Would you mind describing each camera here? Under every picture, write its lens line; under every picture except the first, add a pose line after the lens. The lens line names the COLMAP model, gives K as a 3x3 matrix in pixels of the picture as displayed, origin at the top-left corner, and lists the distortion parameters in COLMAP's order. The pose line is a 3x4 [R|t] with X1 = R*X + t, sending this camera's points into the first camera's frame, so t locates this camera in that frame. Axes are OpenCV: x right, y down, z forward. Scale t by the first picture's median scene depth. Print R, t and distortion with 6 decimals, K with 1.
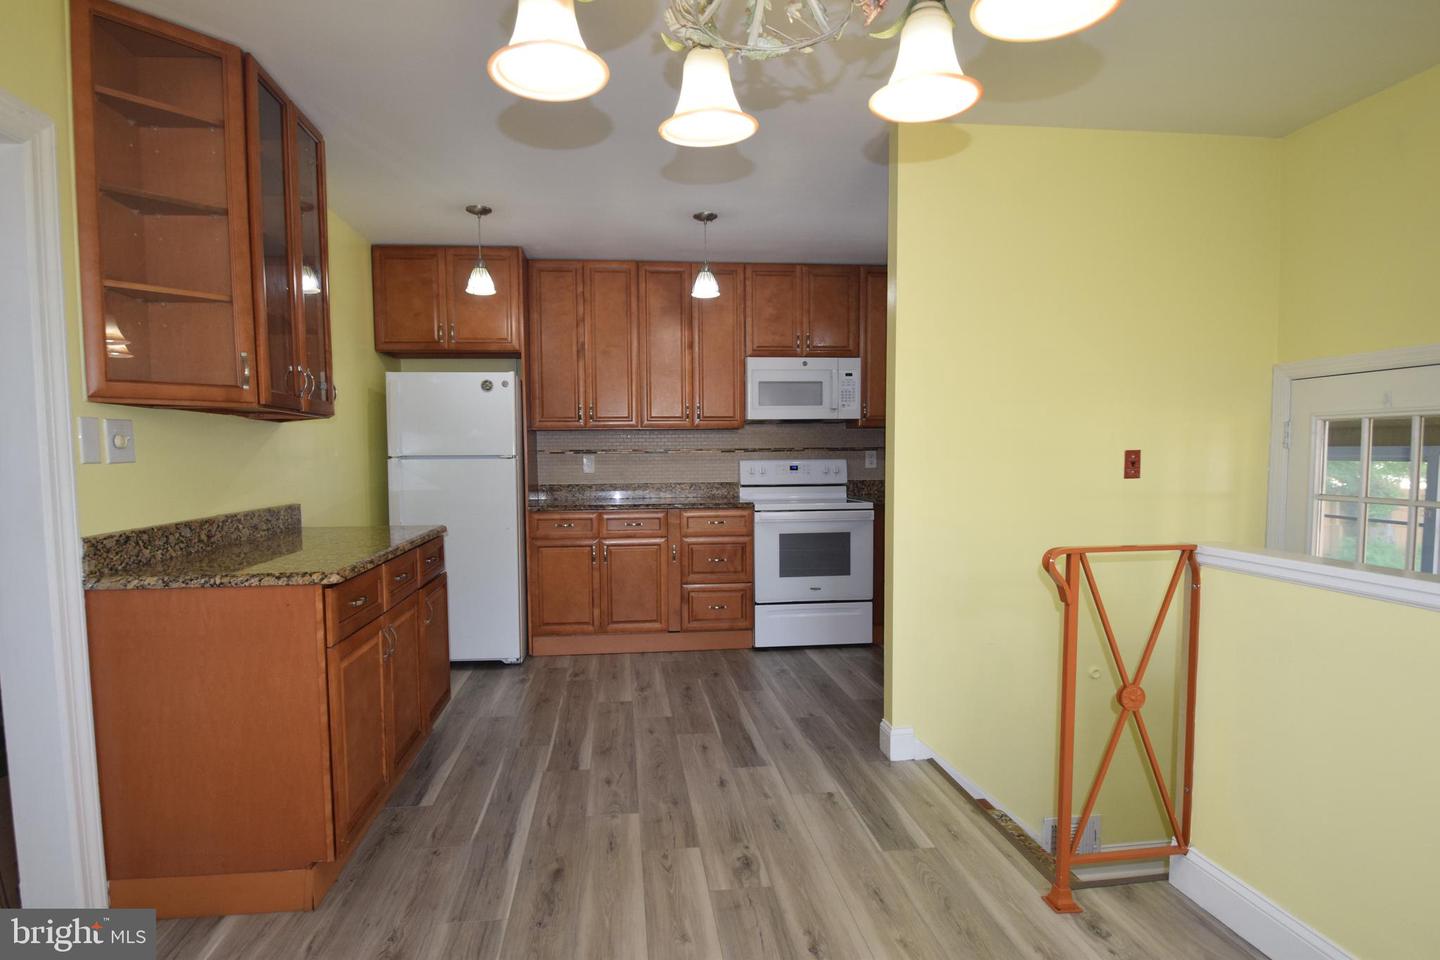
lens RADIAL K [[746.0, 0, 717.8], [0, 746.0, 507.7], [0, 0, 1]] dist [-0.021758, -0.000130]
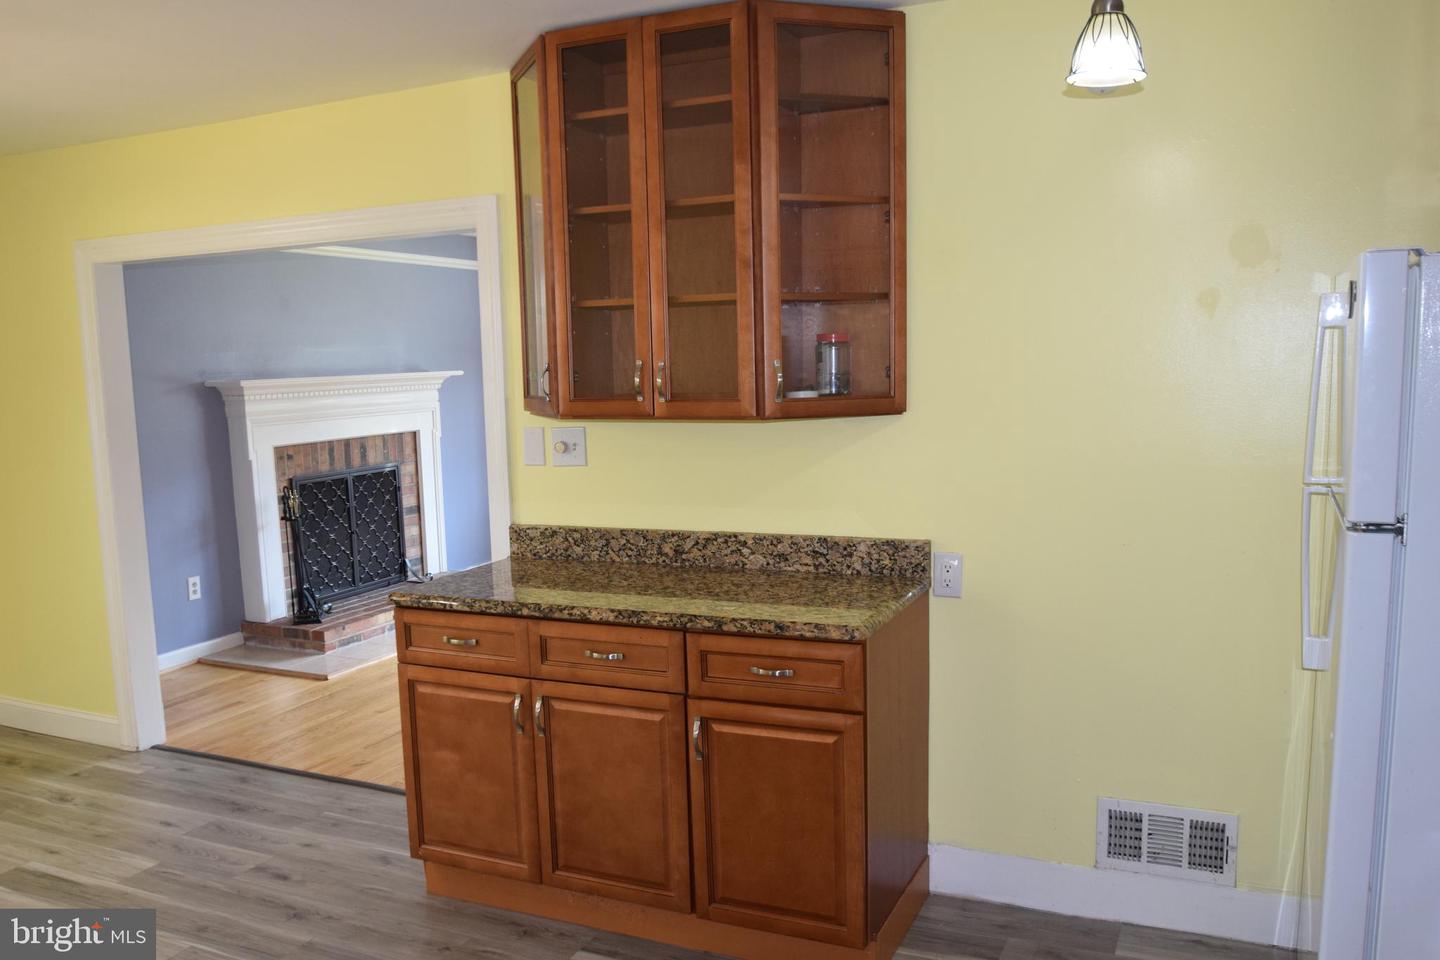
lens RADIAL K [[1135.0, 0, 718.5], [0, 1135.0, 508.4], [0, 0, 1]] dist [-0.070074, -0.001897]
pose [[-0.524315, 0.131596, -0.841294, 0.212890], [-0.032242, 0.984210, 0.174045, -0.122248], [0.850914, 0.118379, -0.511793, 0.832805]]
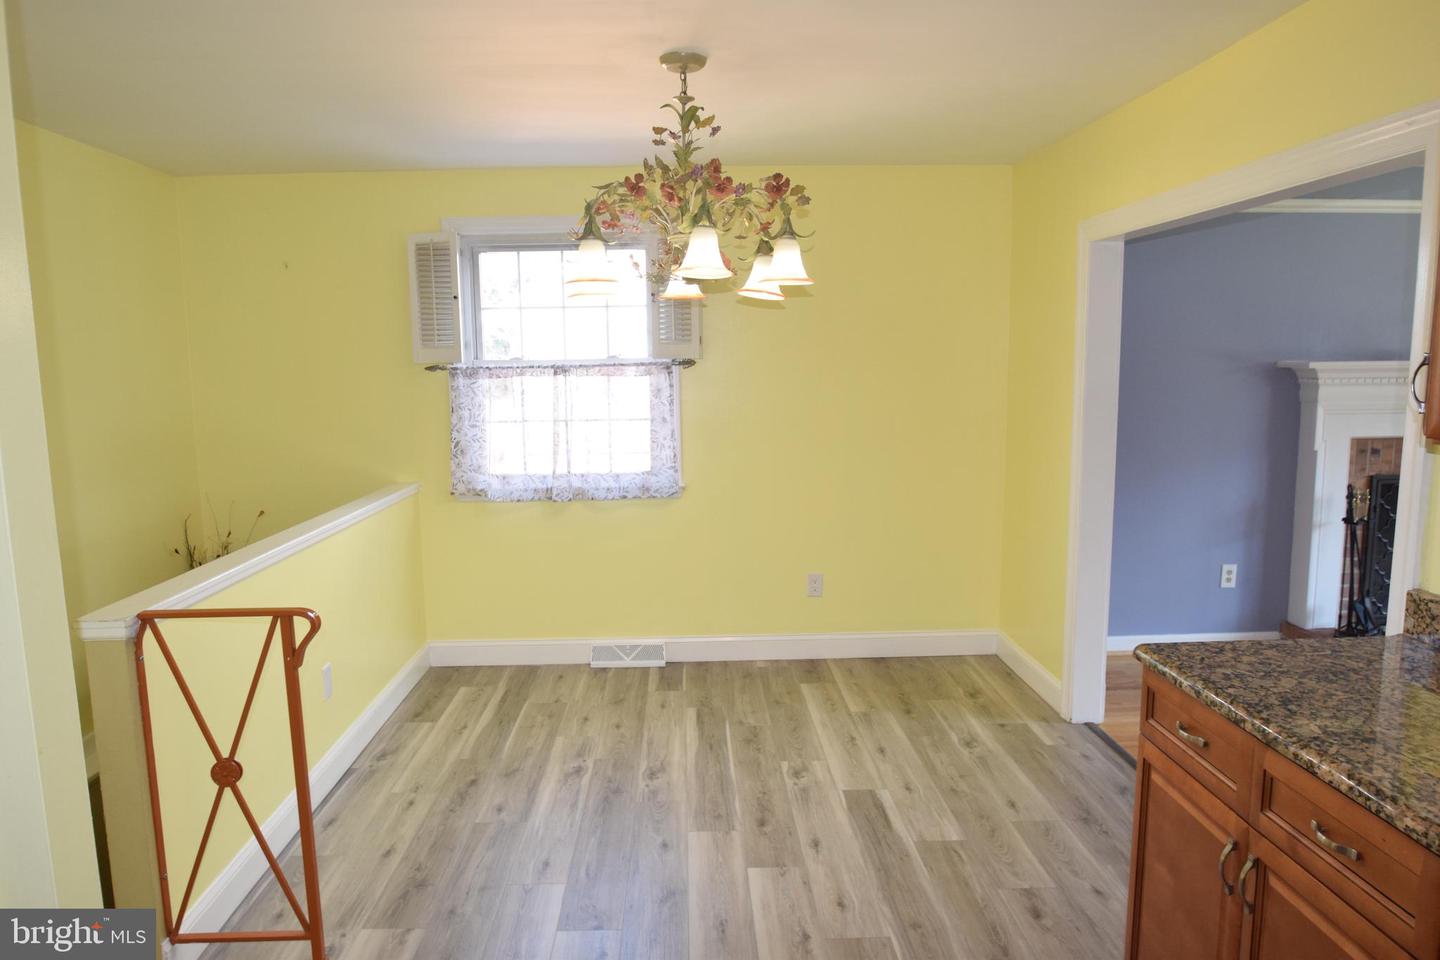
lens RADIAL K [[1003.8, 0, 715.7], [0, 1003.8, 512.7], [0, 0, 1]] dist [-0.036737, -0.003359]
pose [[-0.994440, 0.006863, 0.105078, -0.065327], [0.029918, 0.975166, 0.219444, -0.117137], [-0.100963, 0.221368, -0.969950, 0.789368]]
